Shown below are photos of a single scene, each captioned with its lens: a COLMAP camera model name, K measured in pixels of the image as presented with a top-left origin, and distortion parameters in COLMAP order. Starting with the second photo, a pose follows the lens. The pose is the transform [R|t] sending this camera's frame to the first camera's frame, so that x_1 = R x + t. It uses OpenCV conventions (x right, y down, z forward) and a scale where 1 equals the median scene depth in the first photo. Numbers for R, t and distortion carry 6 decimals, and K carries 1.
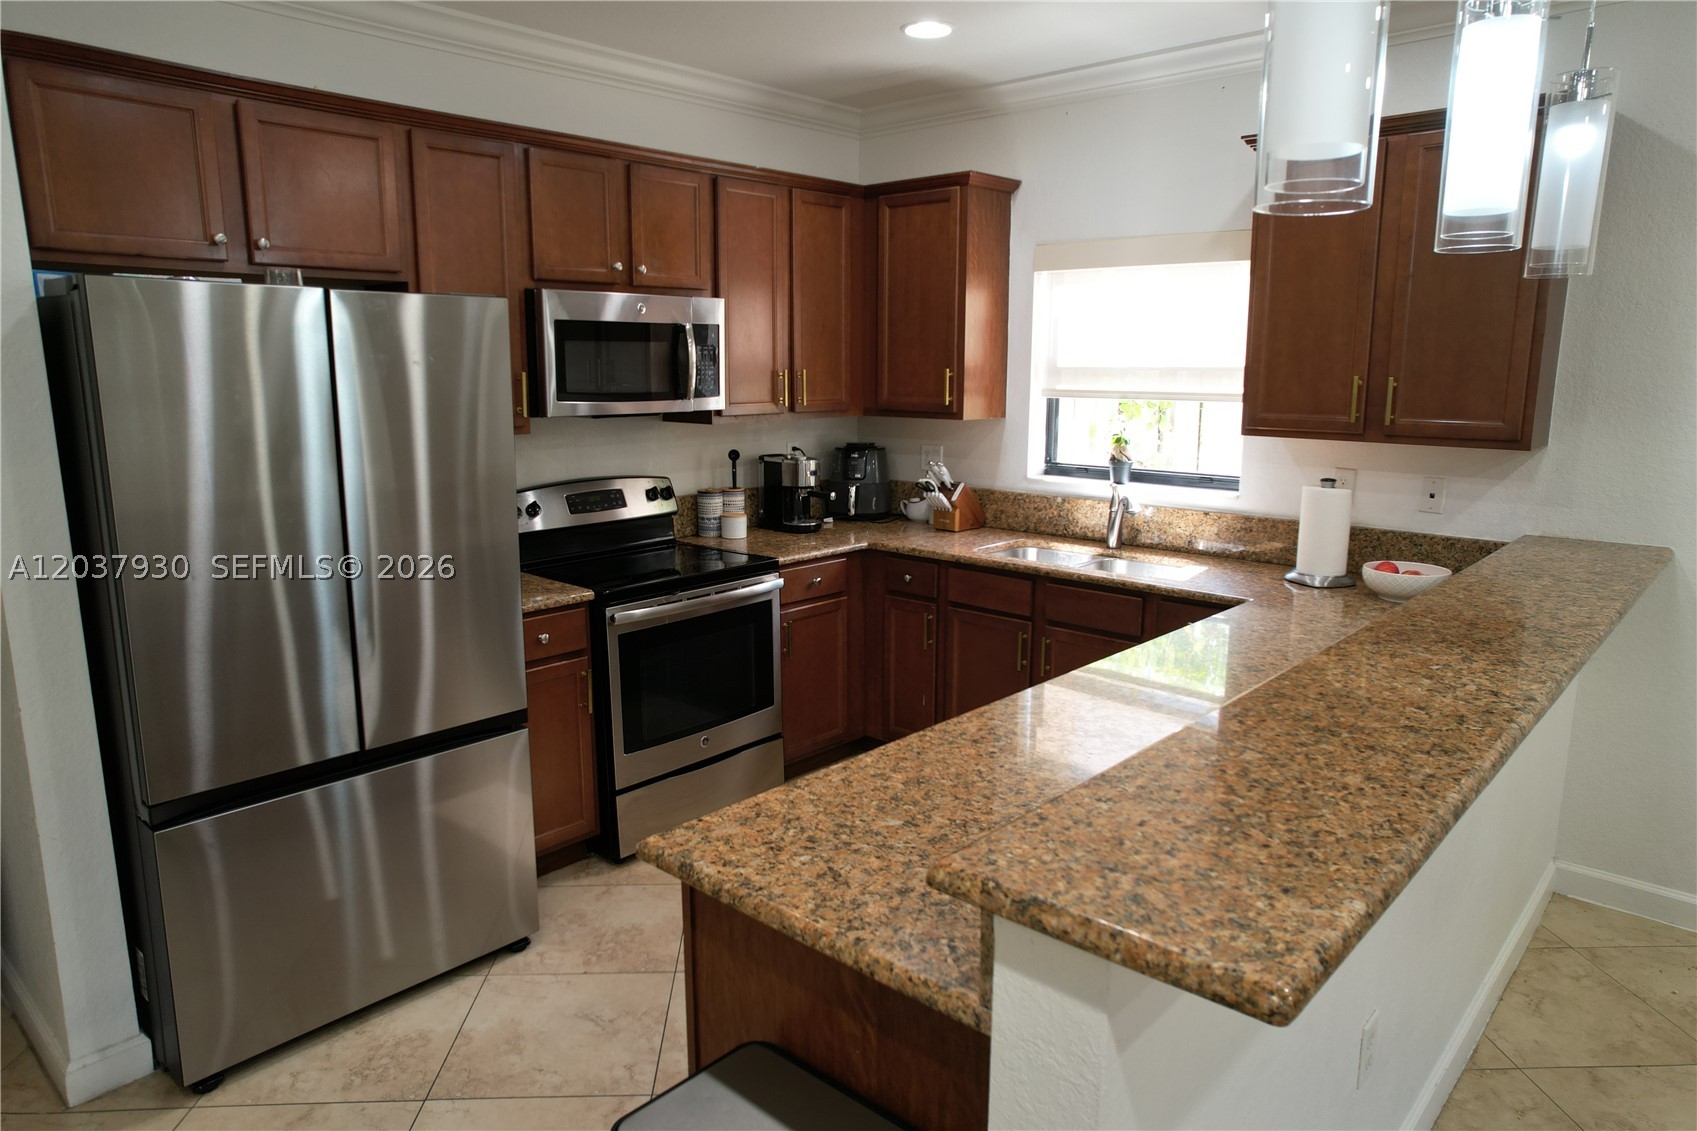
lens RADIAL K [[1086.0, 0, 847.1], [0, 1086.0, 577.1], [0, 0, 1]] dist [-0.069929, 0.064353]
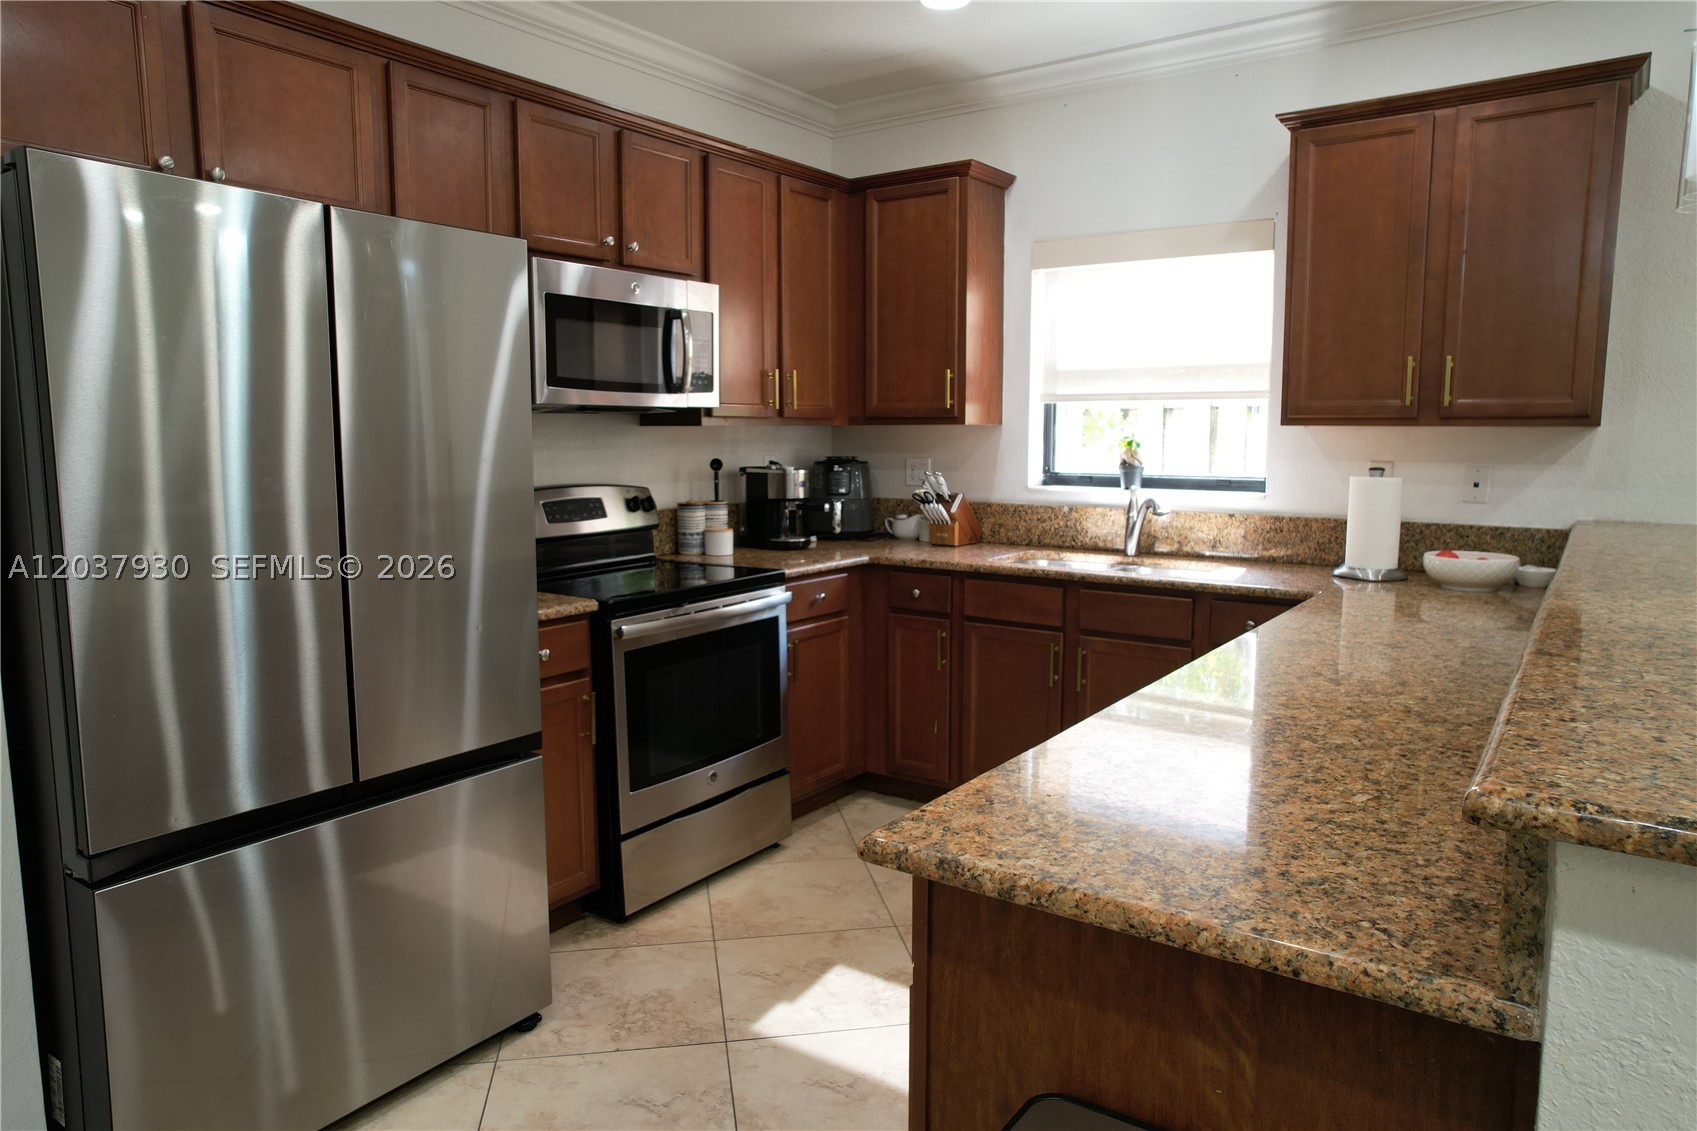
lens RADIAL K [[1093.5, 0, 848.2], [0, 1093.5, 578.0], [0, 0, 1]] dist [-0.072222, 0.062650]
pose [[0.992323, -0.019823, 0.122078, -0.128848], [0.027423, 0.997768, -0.060892, 0.048519], [-0.120599, 0.063772, 0.990651, 0.104890]]
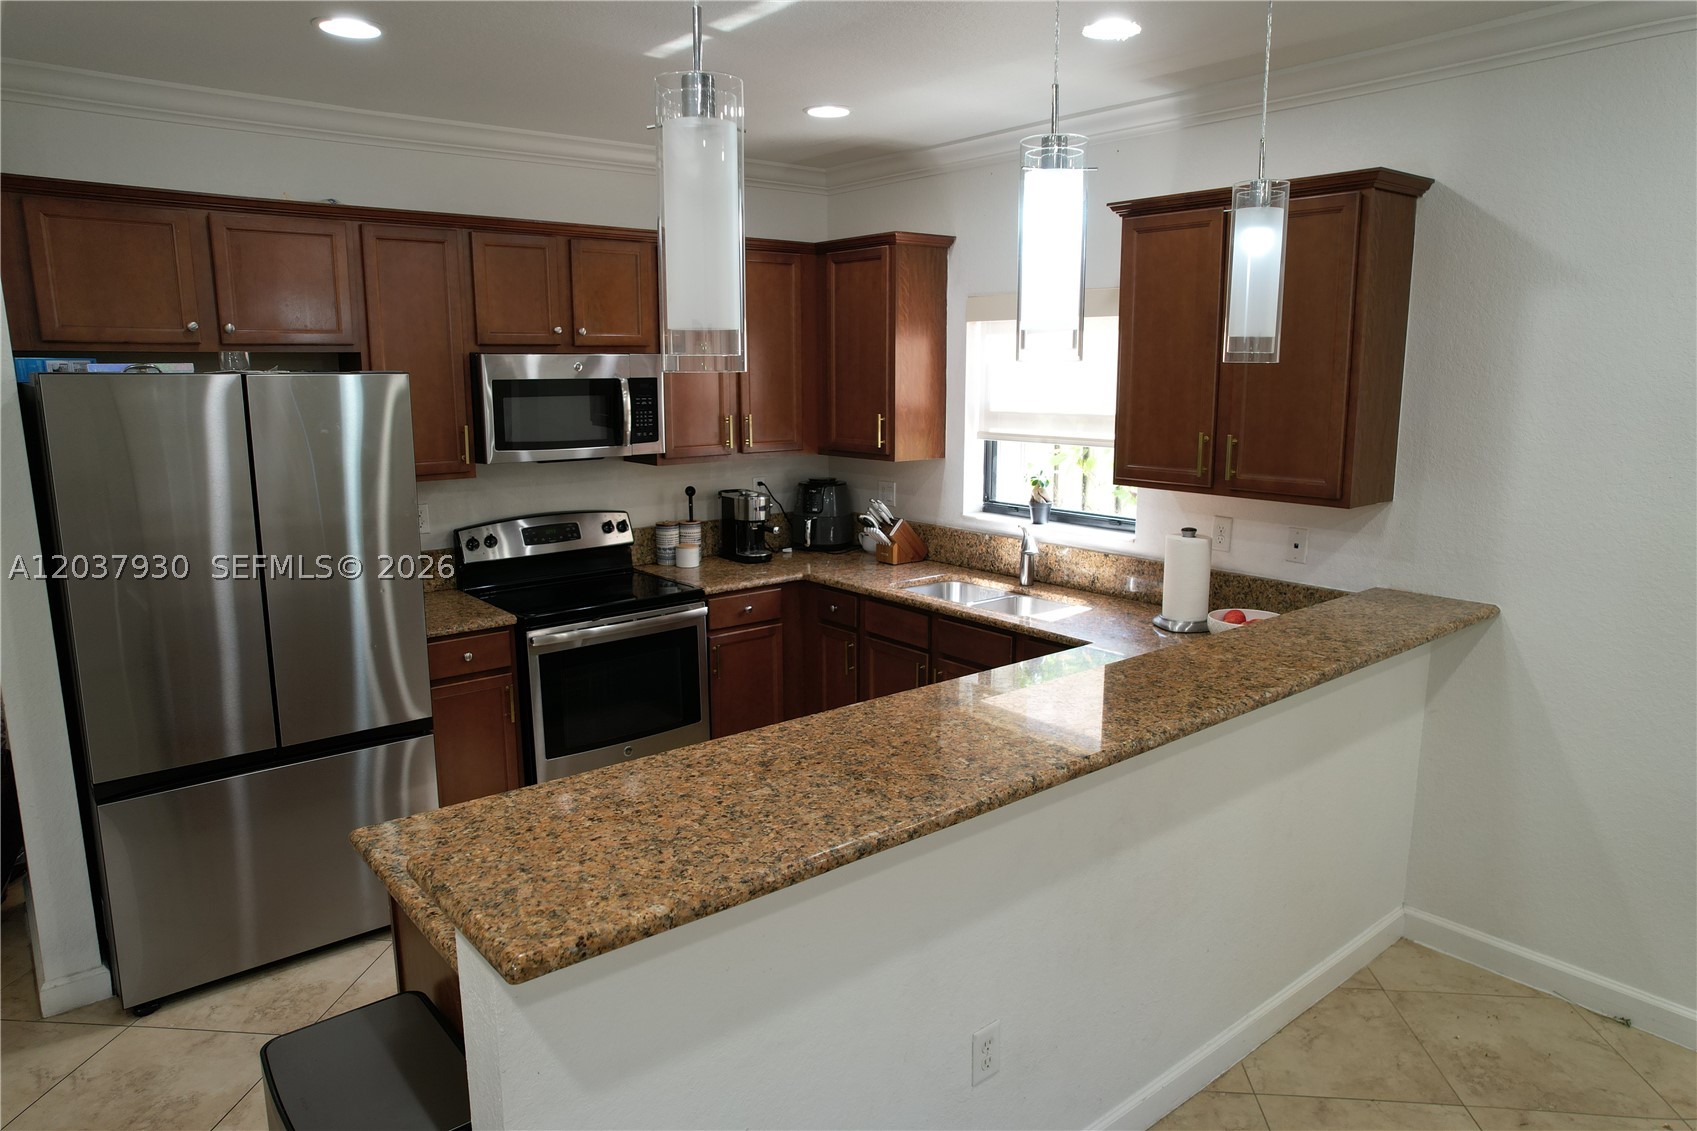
lens RADIAL K [[1093.5, 0, 848.2], [0, 1093.5, 578.0], [0, 0, 1]] dist [-0.072222, 0.062650]
pose [[0.989831, 0.022852, -0.140400, 0.252056], [-0.023443, 0.999722, -0.002557, -0.030409], [0.140303, 0.005822, 0.990092, -0.086933]]
